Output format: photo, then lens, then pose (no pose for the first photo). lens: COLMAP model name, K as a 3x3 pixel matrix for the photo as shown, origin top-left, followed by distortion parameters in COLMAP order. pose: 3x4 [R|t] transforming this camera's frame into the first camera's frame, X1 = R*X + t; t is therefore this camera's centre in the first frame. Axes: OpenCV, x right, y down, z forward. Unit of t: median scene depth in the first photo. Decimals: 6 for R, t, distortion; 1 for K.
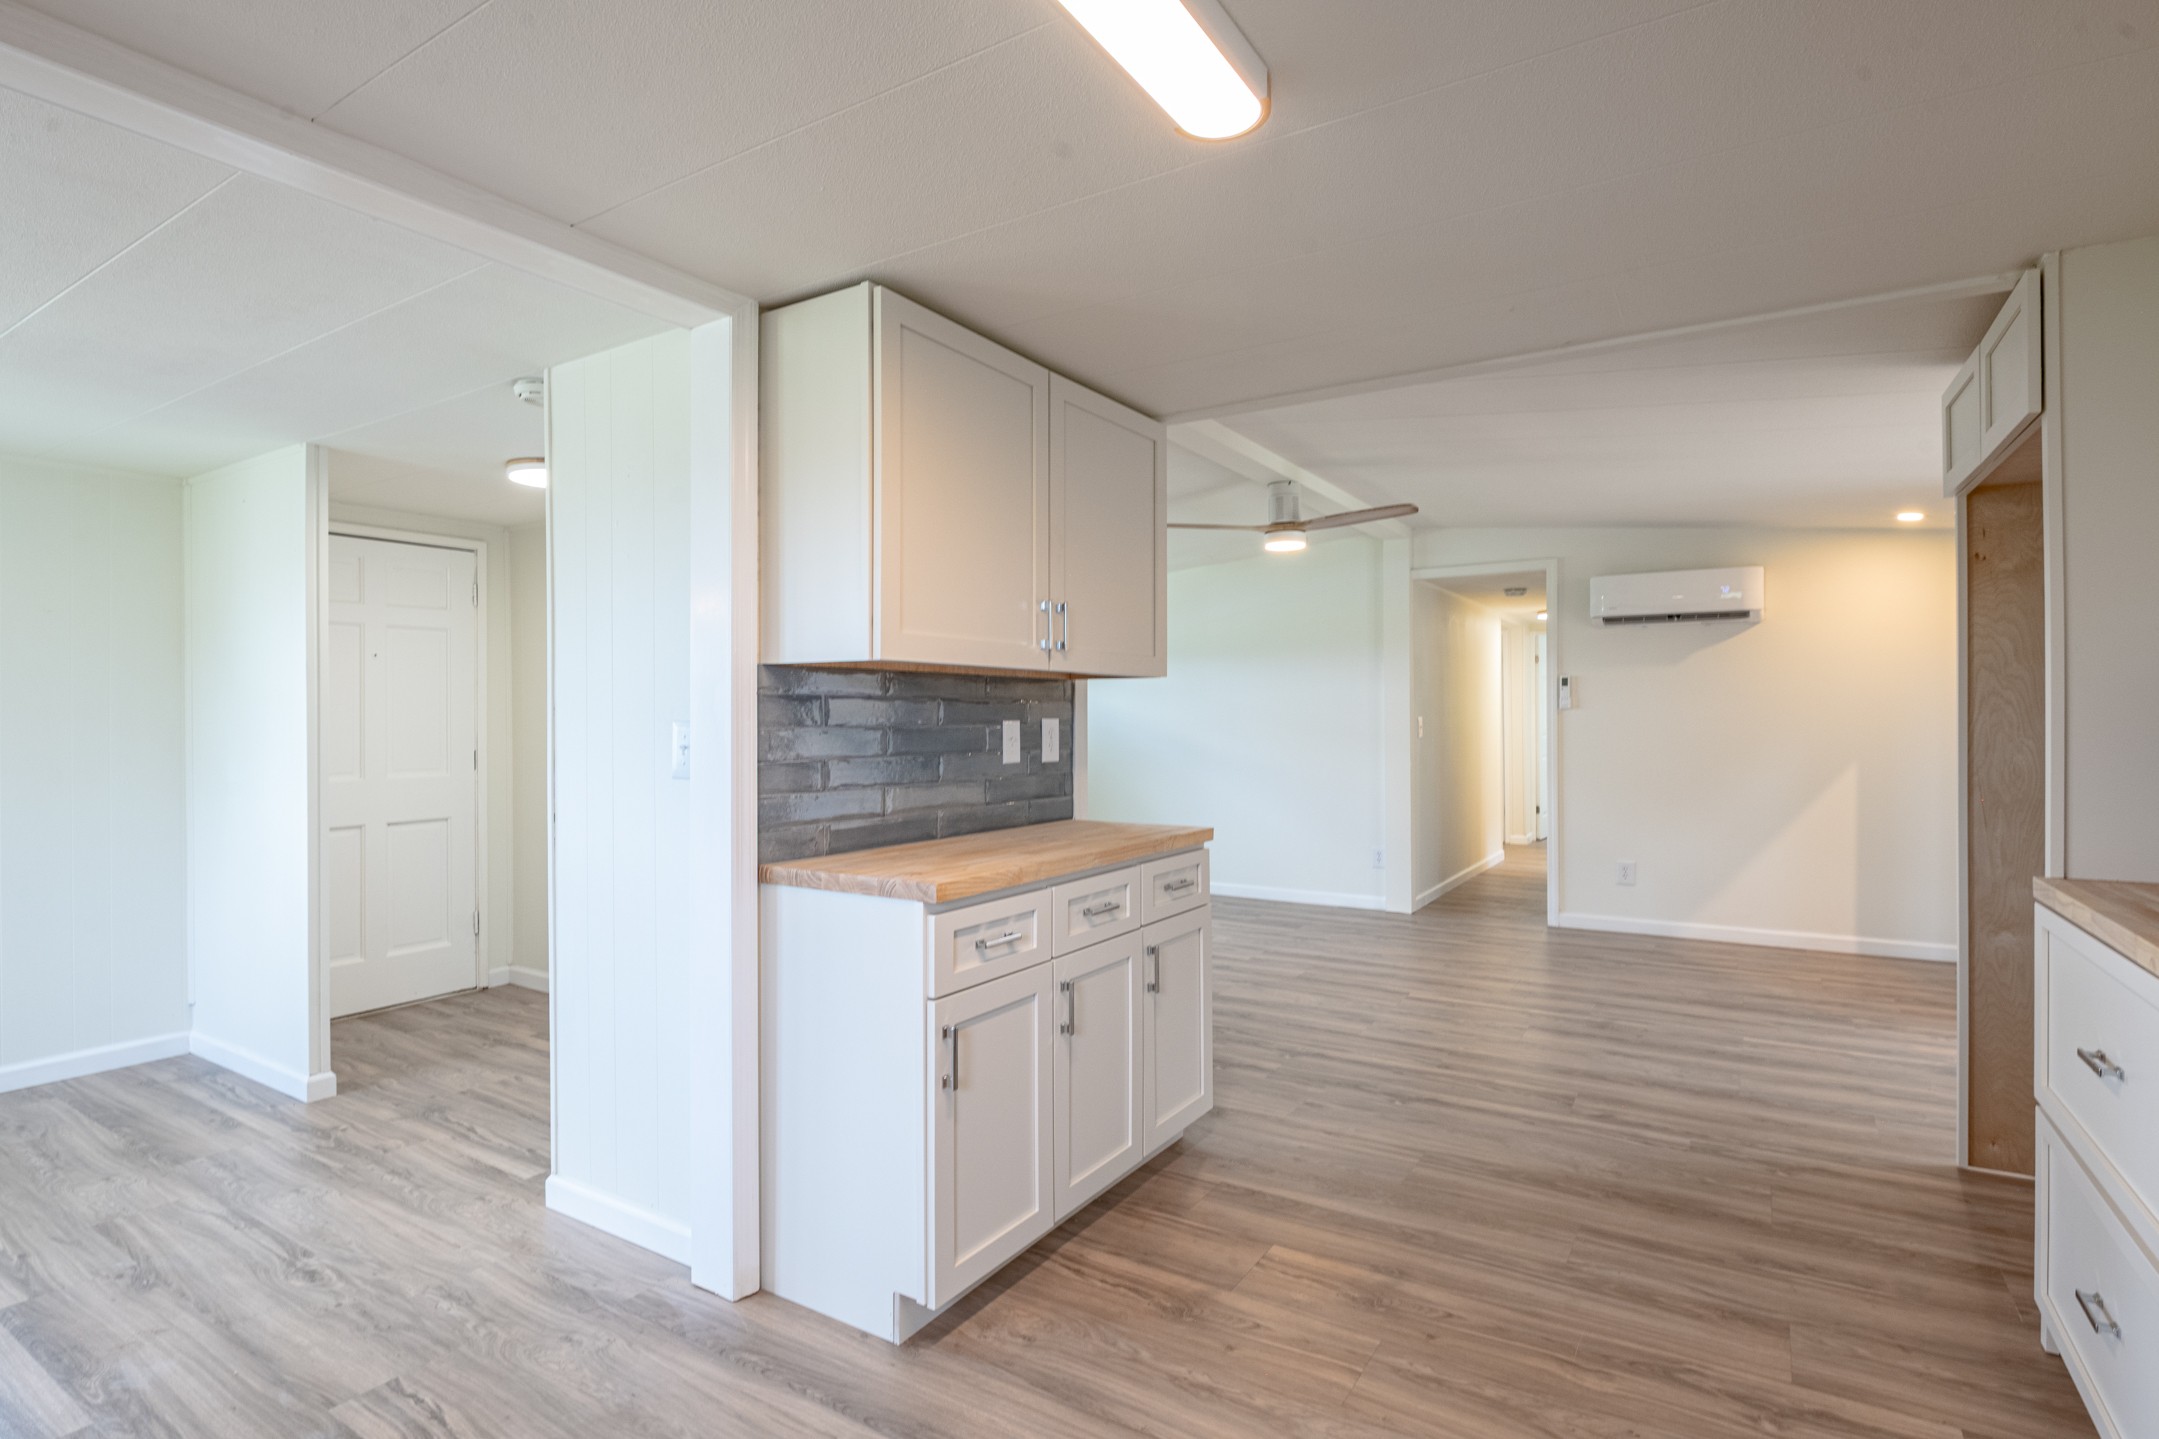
lens RADIAL K [[1029.9, 0, 1059.8], [0, 1029.9, 721.9], [0, 0, 1]] dist [0.007125, -0.009886]
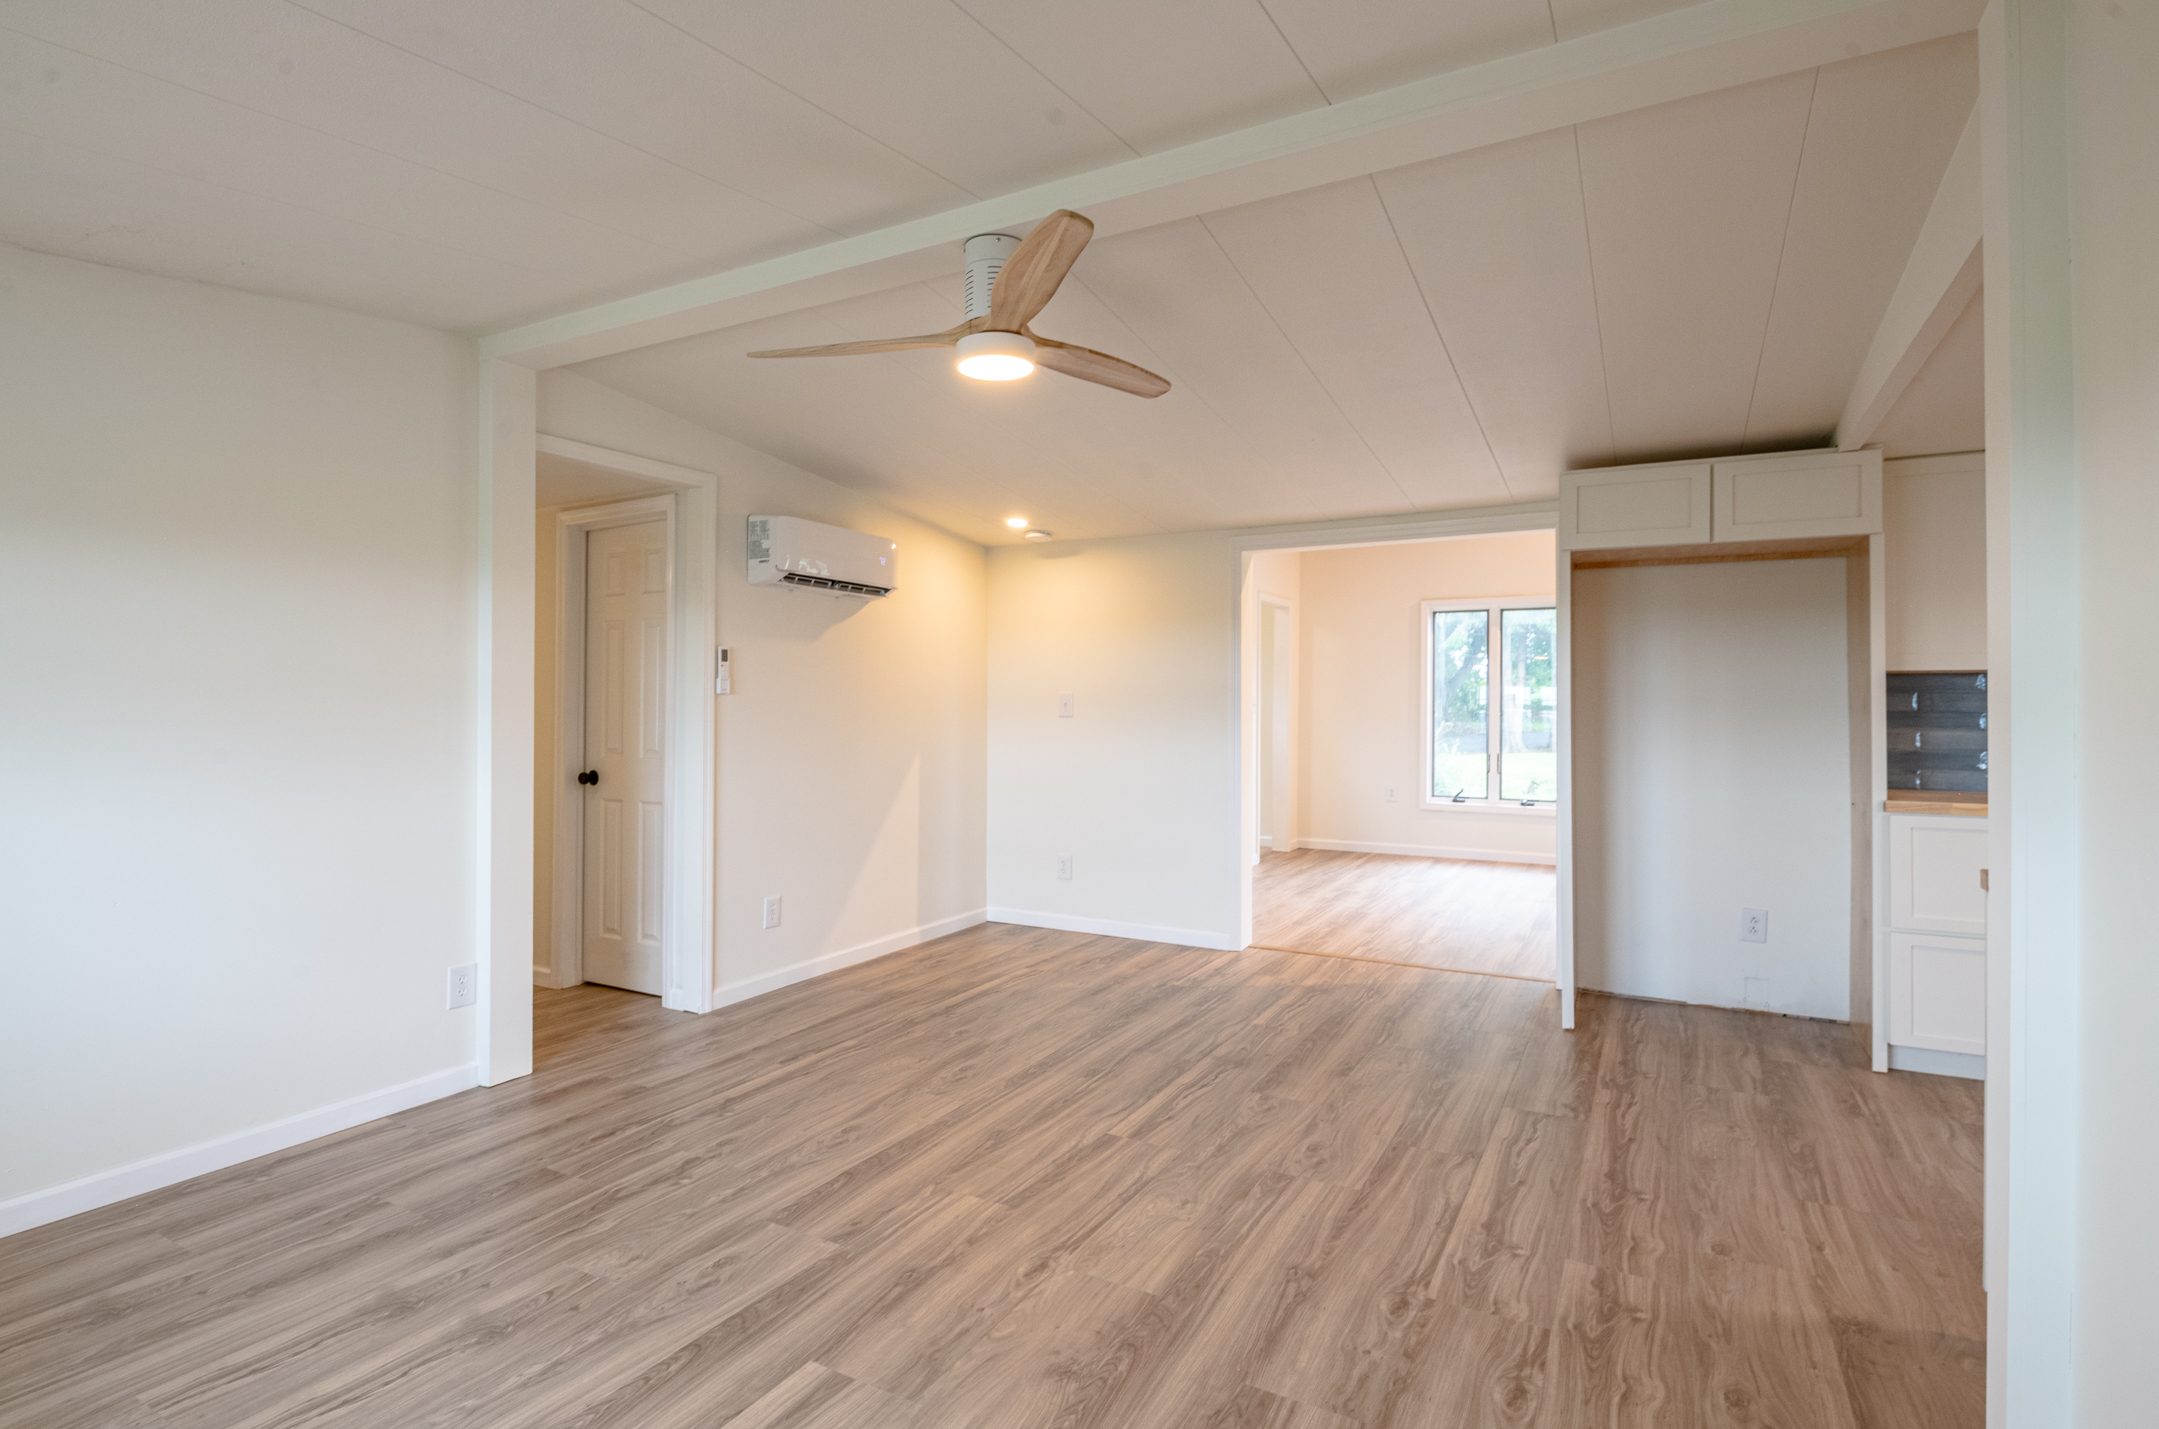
lens RADIAL K [[1068.6, 0, 1073.0], [0, 1068.6, 699.0], [0, 0, 1]] dist [-0.003862, -0.000435]
pose [[-0.075325, 0.017431, 0.997007, -0.505197], [-0.005794, 0.999823, -0.017918, 0.005037], [-0.997142, -0.007127, -0.075211, 1.637948]]
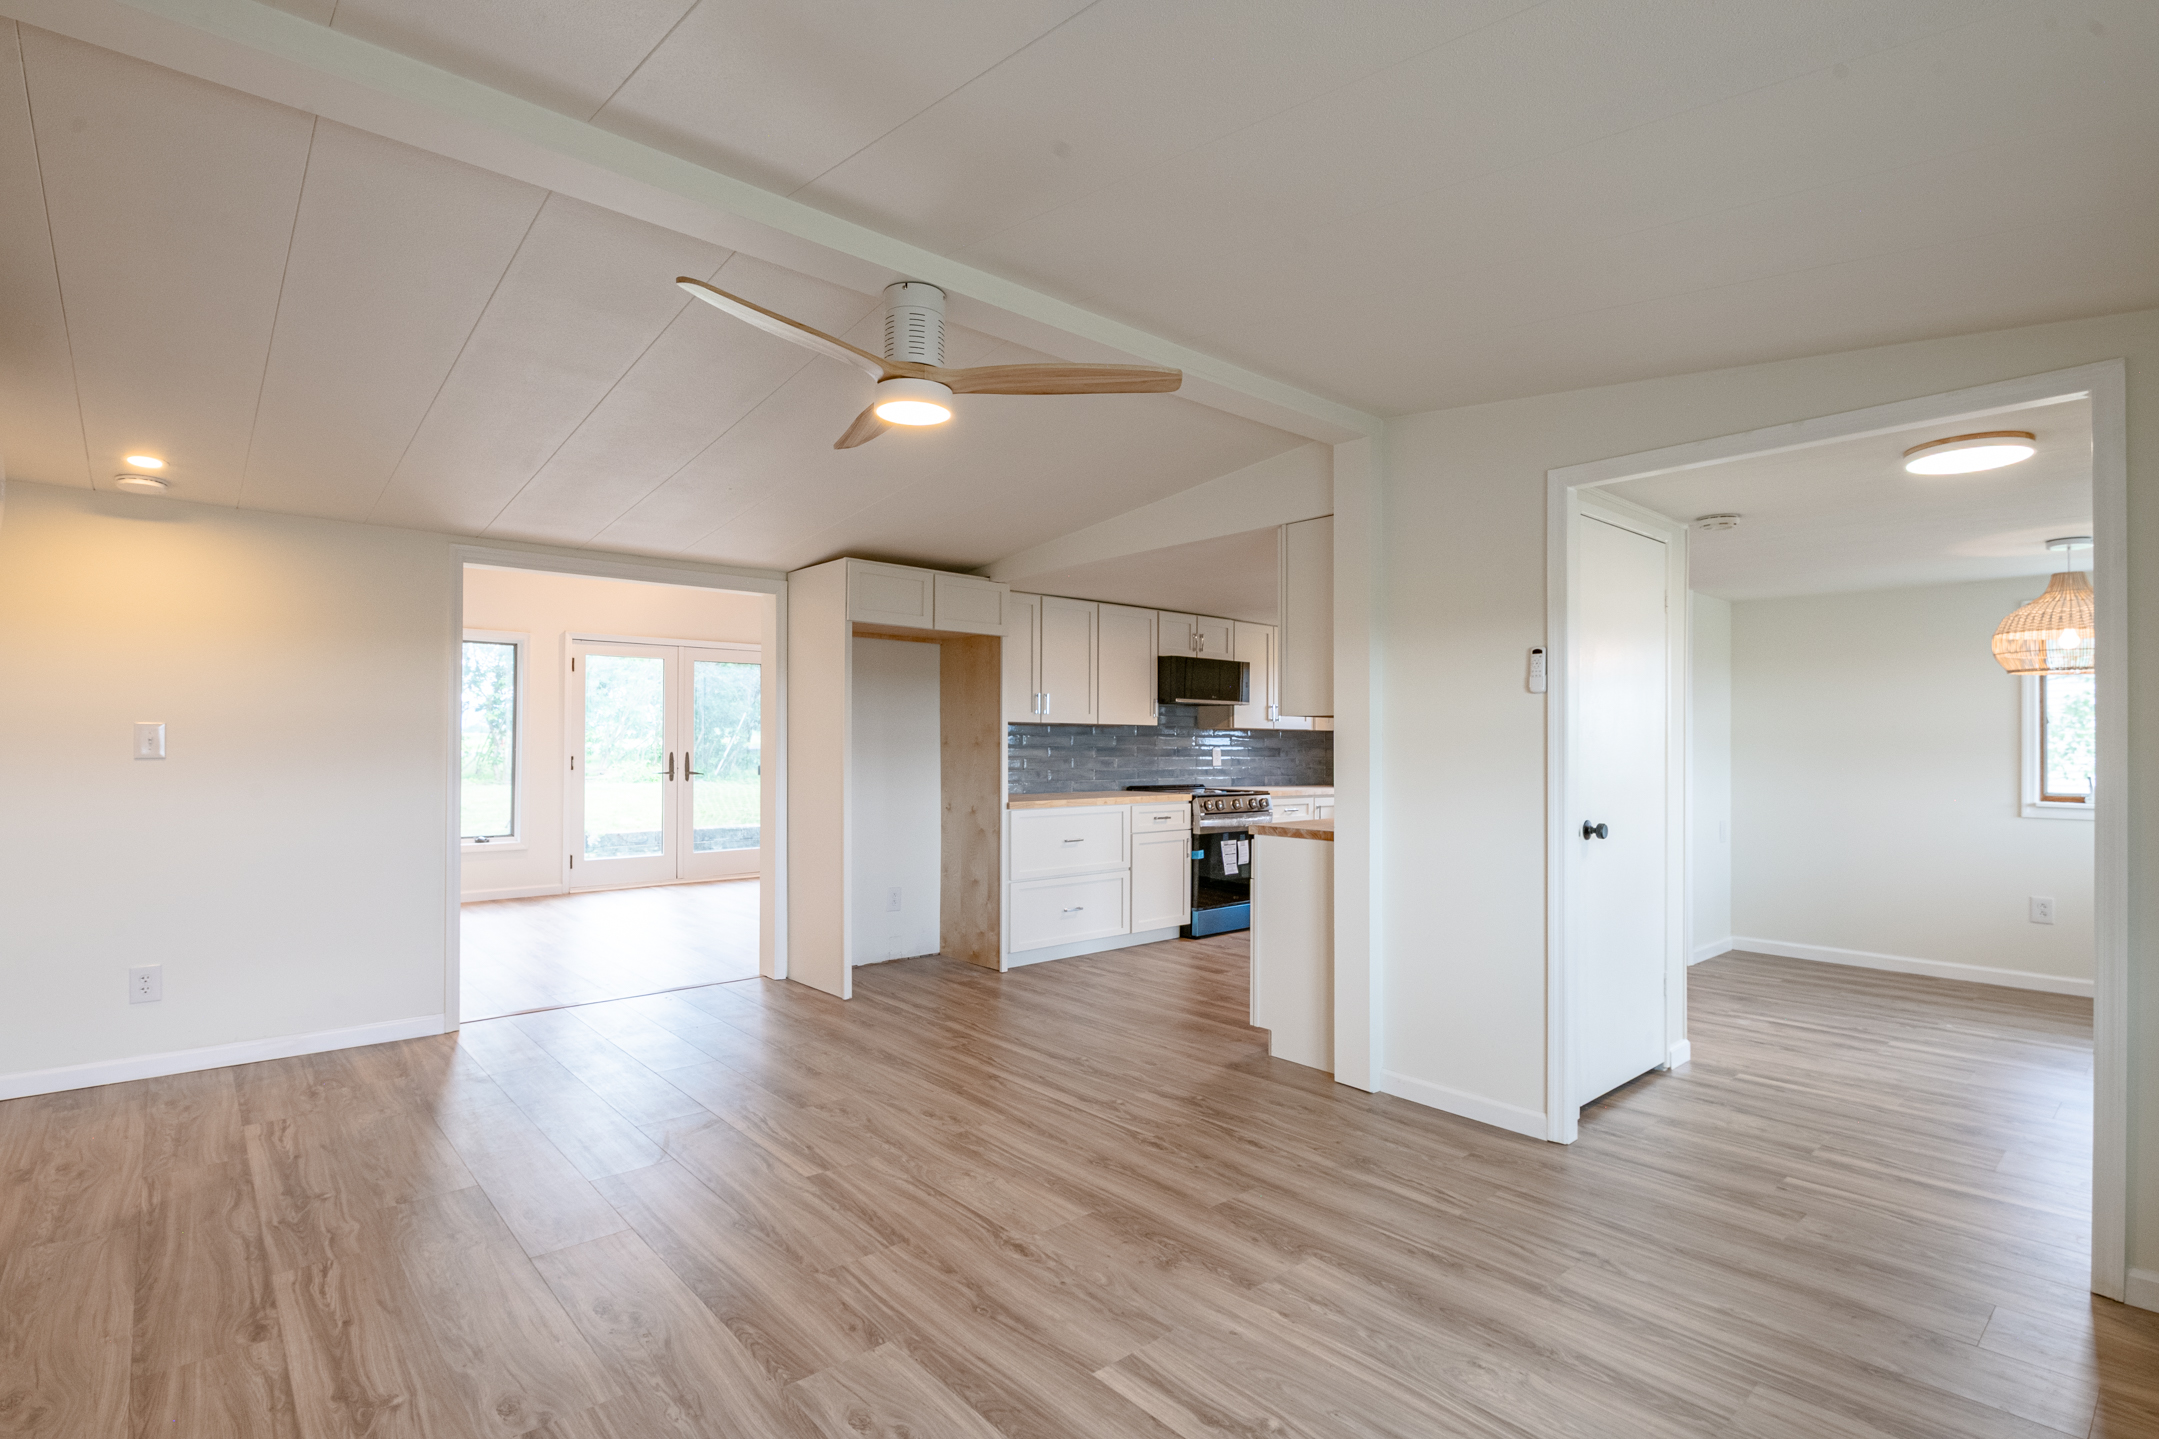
lens RADIAL K [[1029.9, 0, 1059.8], [0, 1029.9, 721.9], [0, 0, 1]] dist [0.007125, -0.009886]
pose [[-0.961187, 0.013261, 0.275580, 0.004783], [0.006549, 0.999659, -0.025261, -0.009352], [-0.275821, -0.022476, -0.960946, 2.423887]]
